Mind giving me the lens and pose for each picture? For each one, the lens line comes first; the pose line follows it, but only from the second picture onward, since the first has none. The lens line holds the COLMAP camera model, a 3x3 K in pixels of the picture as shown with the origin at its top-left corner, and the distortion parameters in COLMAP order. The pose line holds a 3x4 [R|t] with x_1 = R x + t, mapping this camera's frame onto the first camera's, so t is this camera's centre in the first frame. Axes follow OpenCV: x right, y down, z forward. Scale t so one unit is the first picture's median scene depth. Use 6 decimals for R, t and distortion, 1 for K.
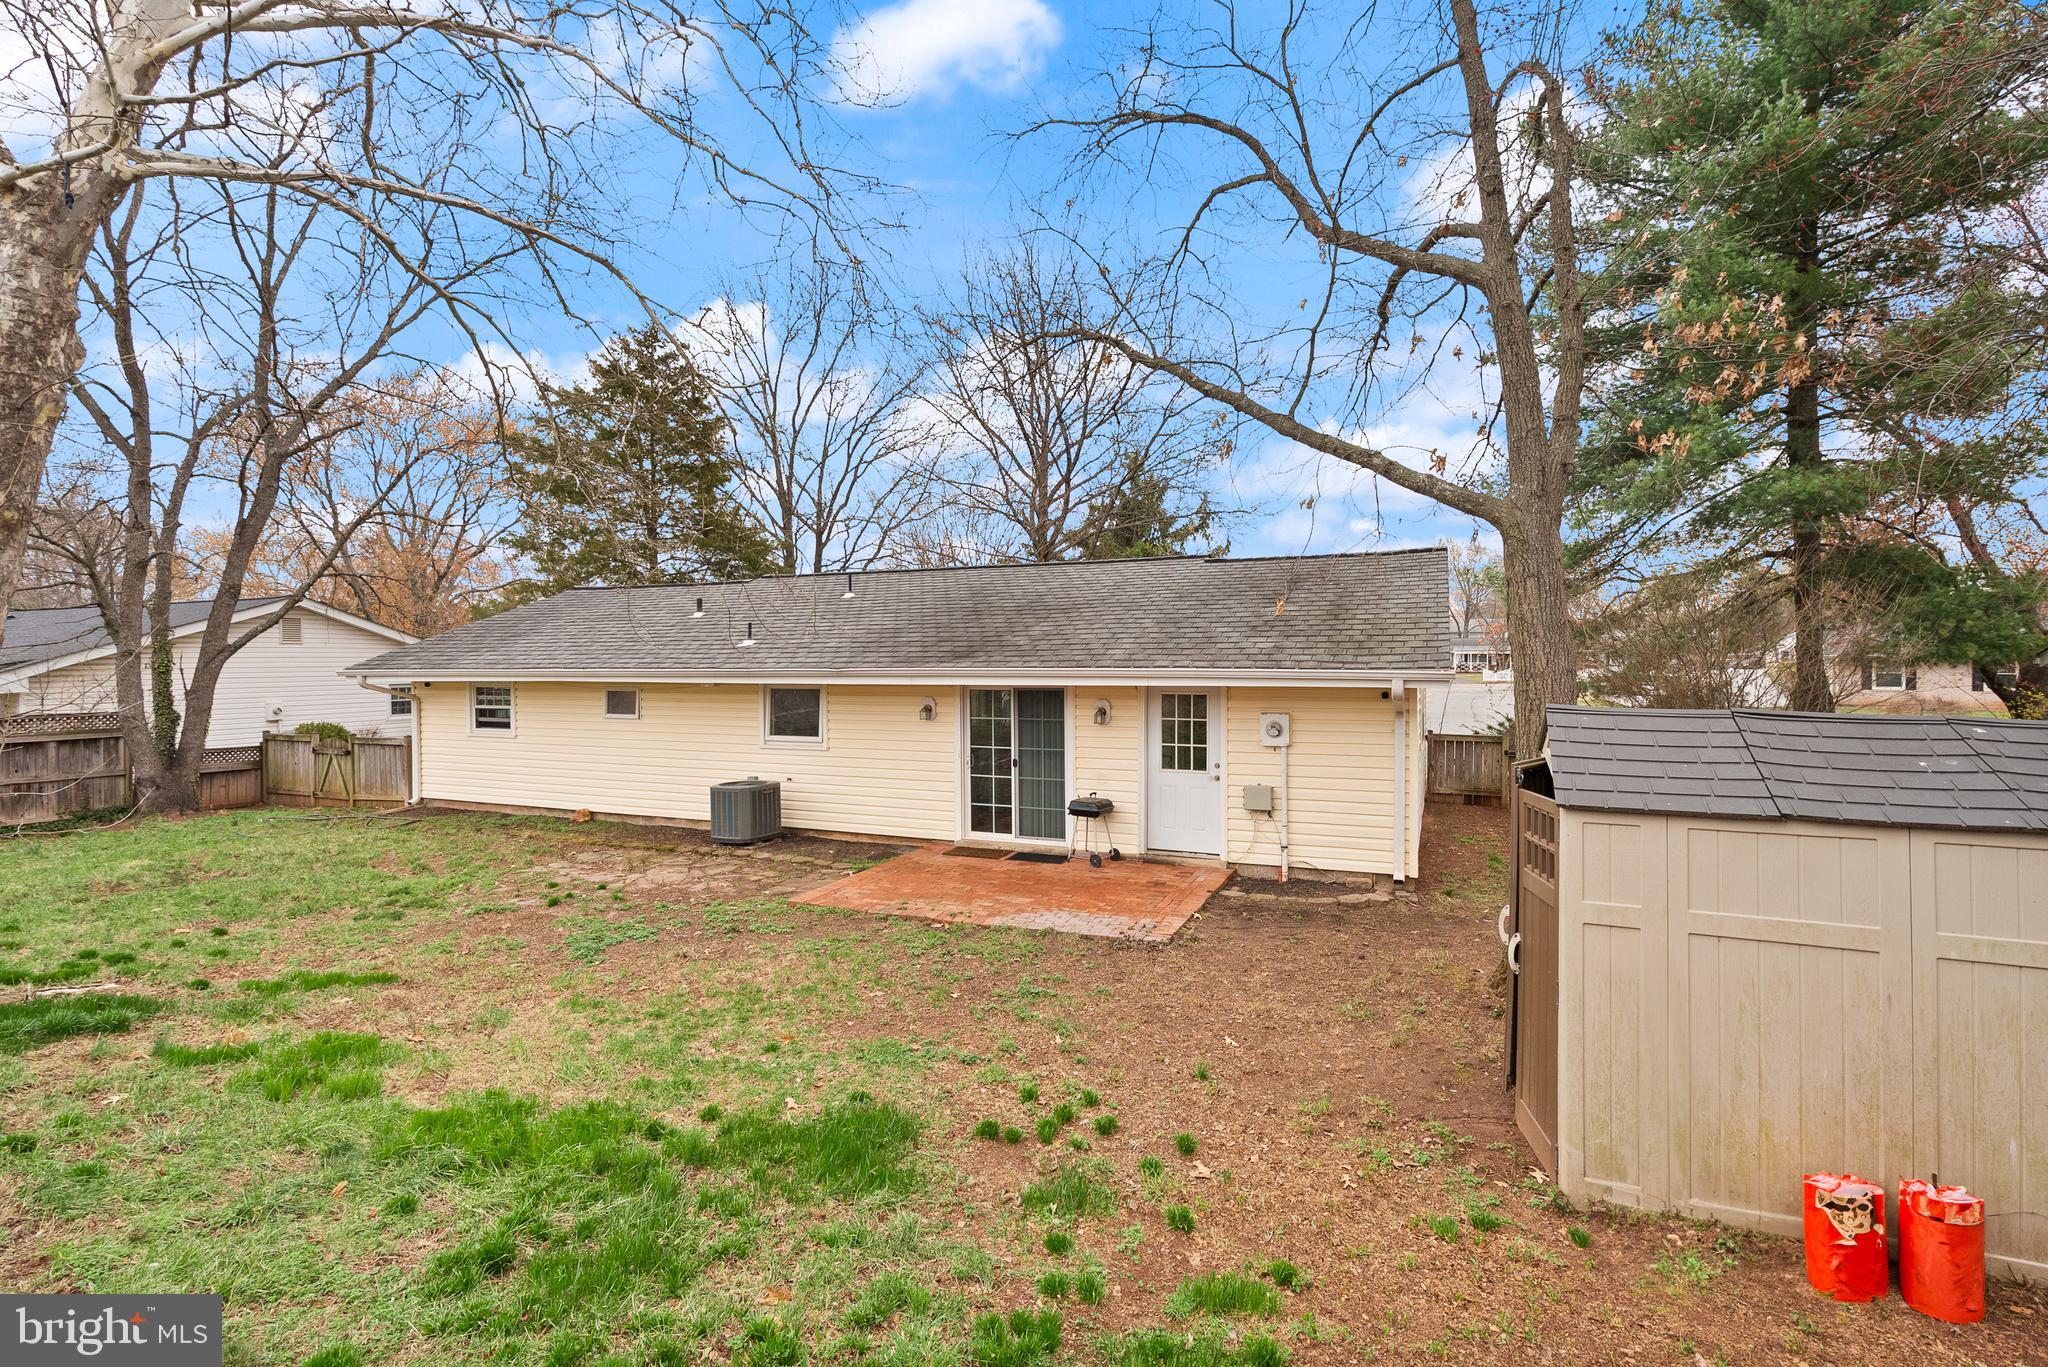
lens RADIAL K [[947.3, 0, 1017.0], [0, 947.3, 667.0], [0, 0, 1]] dist [-0.000919, 0.002336]
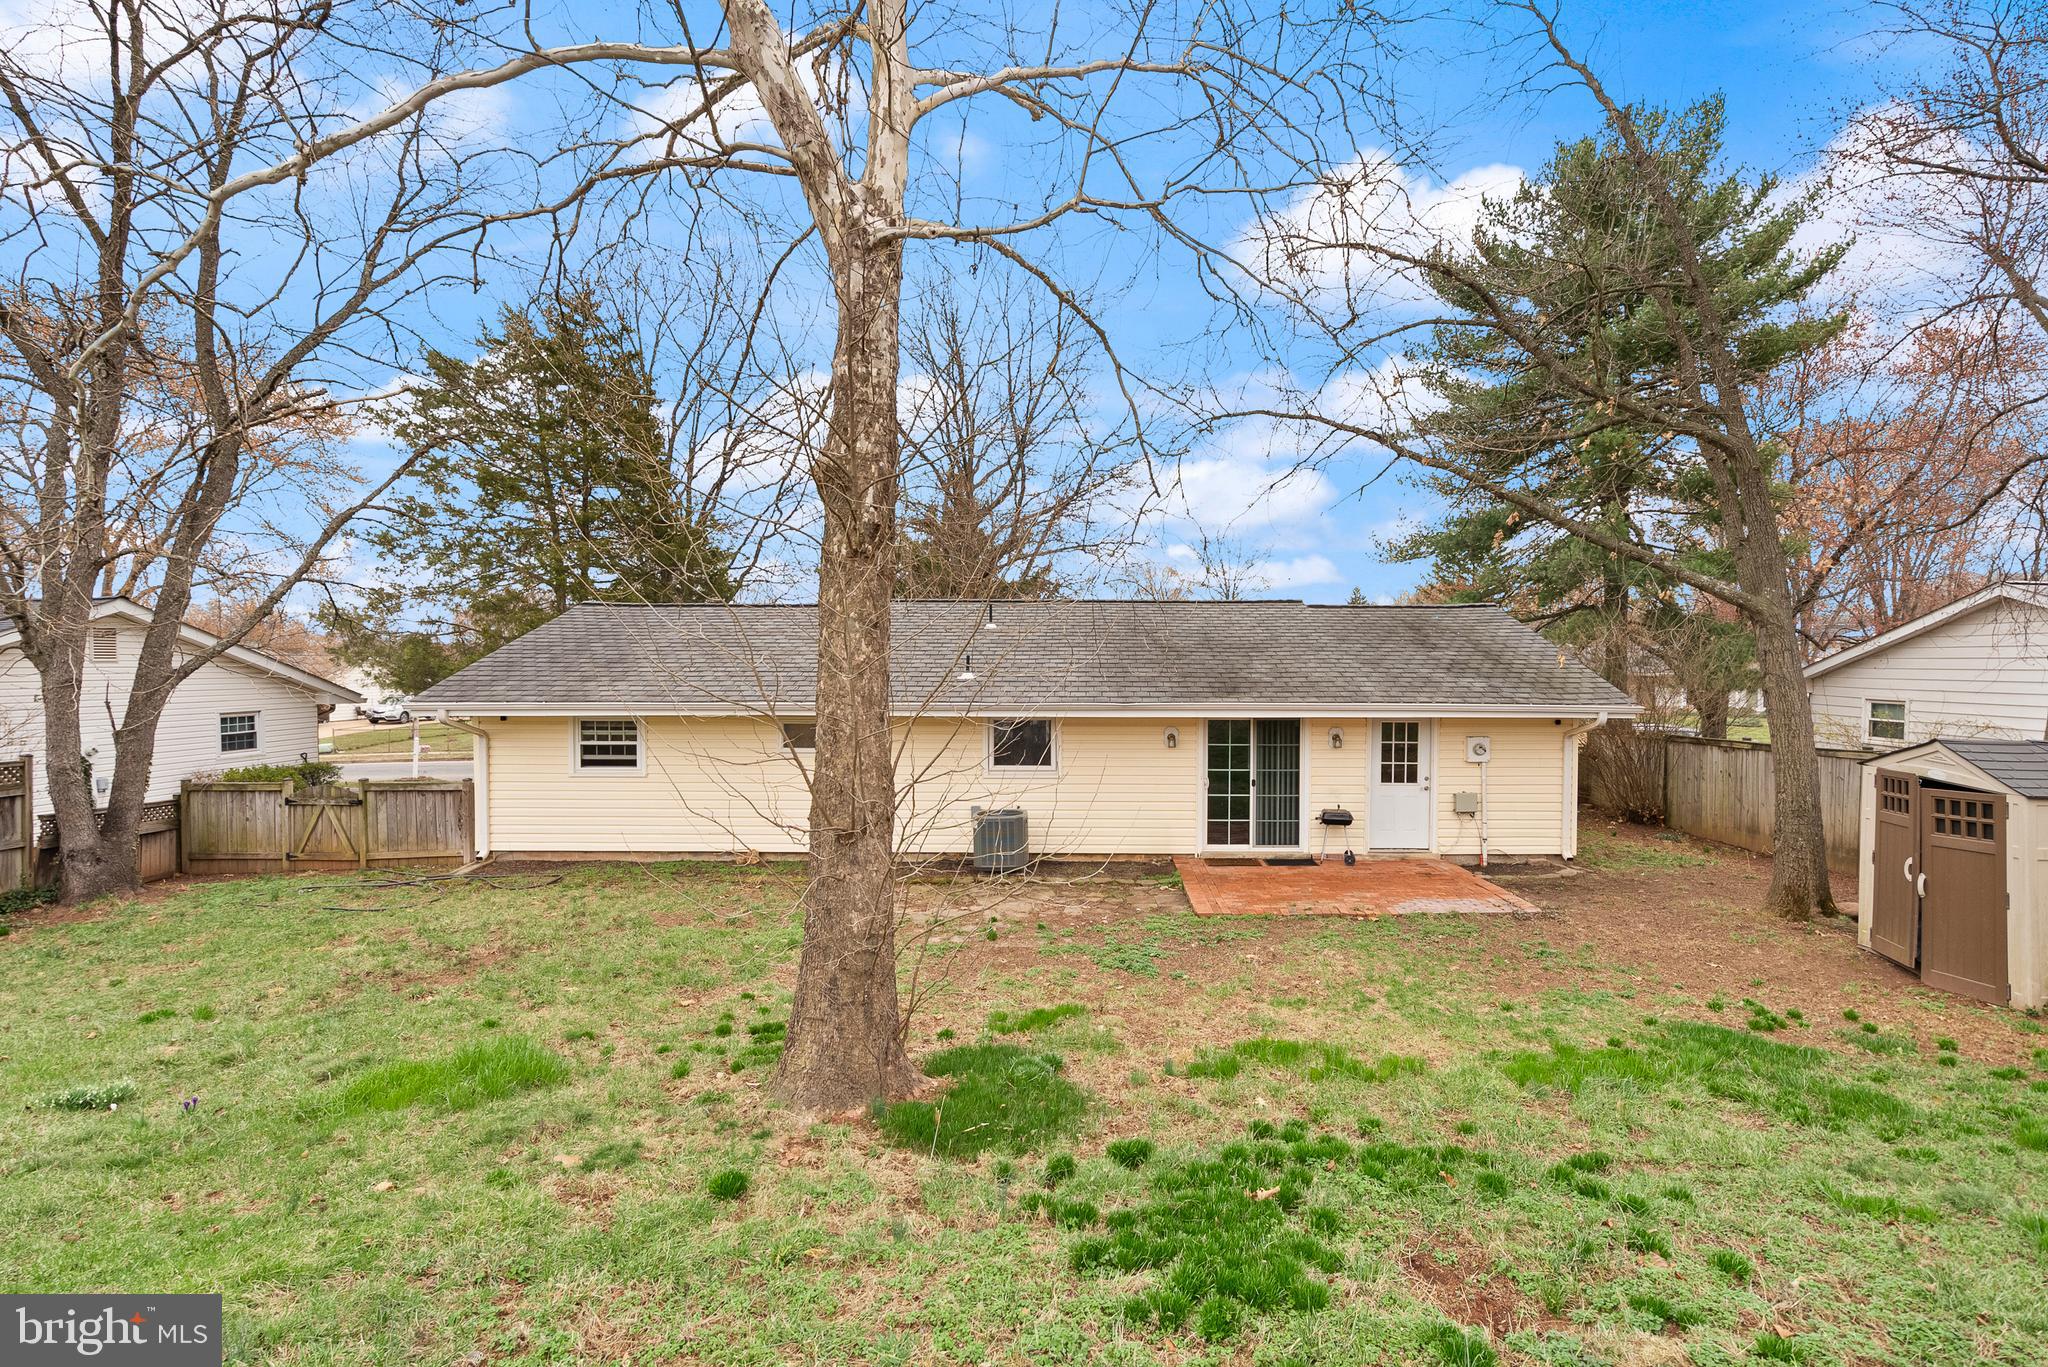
lens RADIAL K [[947.3, 0, 1069.5], [0, 947.3, 697.0], [0, 0, 1]] dist [-0.000919, 0.002336]
pose [[0.919190, -0.004708, 0.393786, -0.653438], [-0.003645, 0.999784, 0.020461, -0.026954], [-0.393797, -0.020243, 0.918975, 0.018850]]
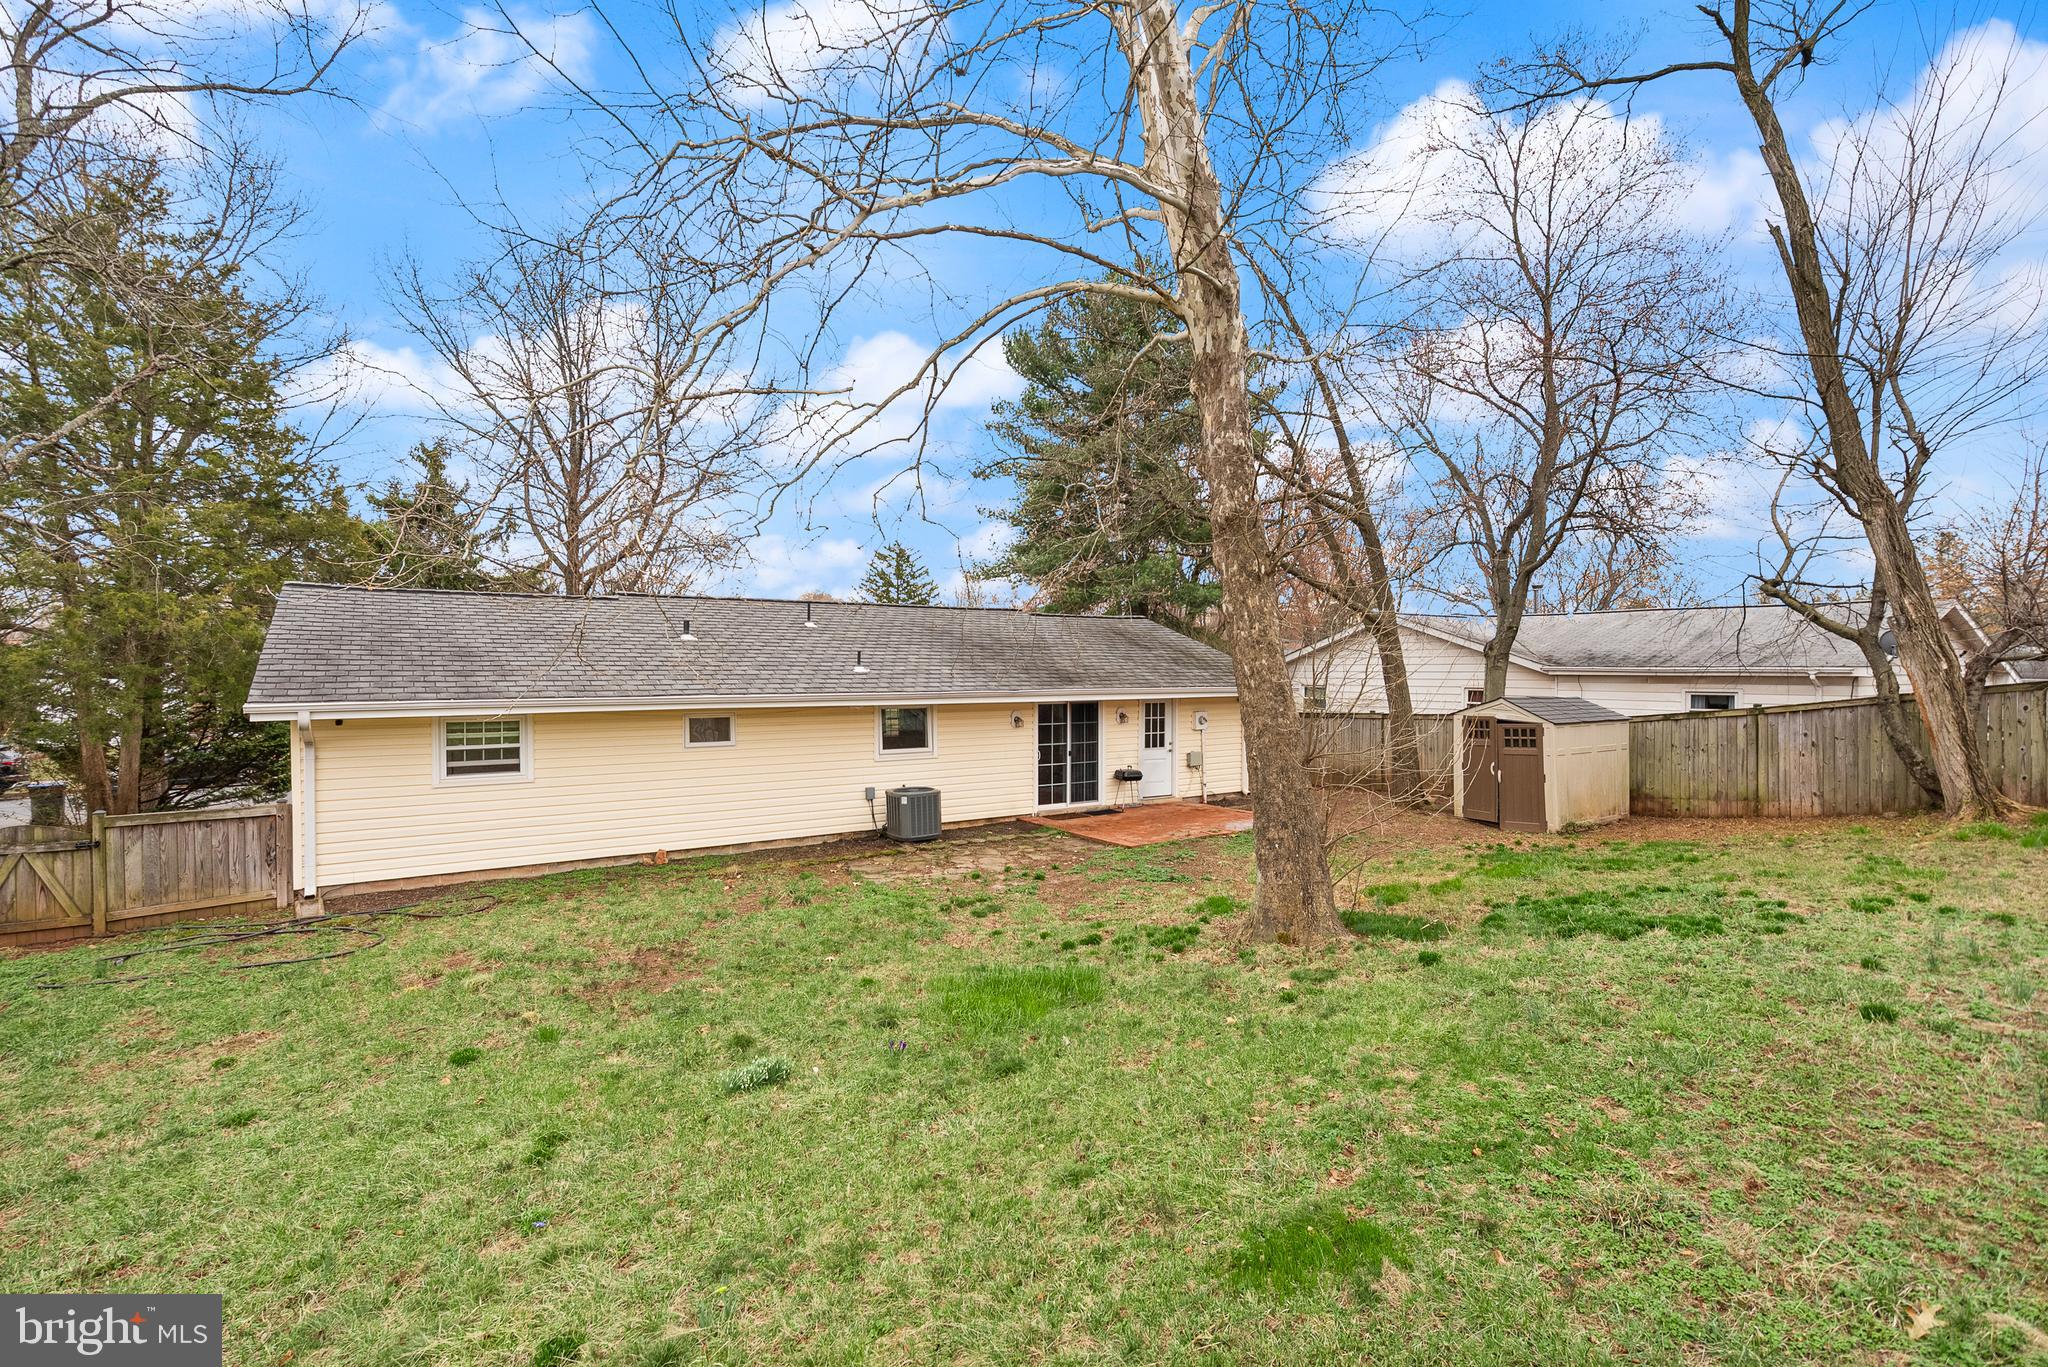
lens RADIAL K [[947.3, 0, 1009.3], [0, 947.3, 679.4], [0, 0, 1]] dist [-0.000919, 0.002336]
pose [[0.540166, -0.002499, 0.841555, -1.261617], [0.006855, 0.999975, -0.001430, -0.011961], [-0.841530, 0.006541, 0.540170, 0.275757]]
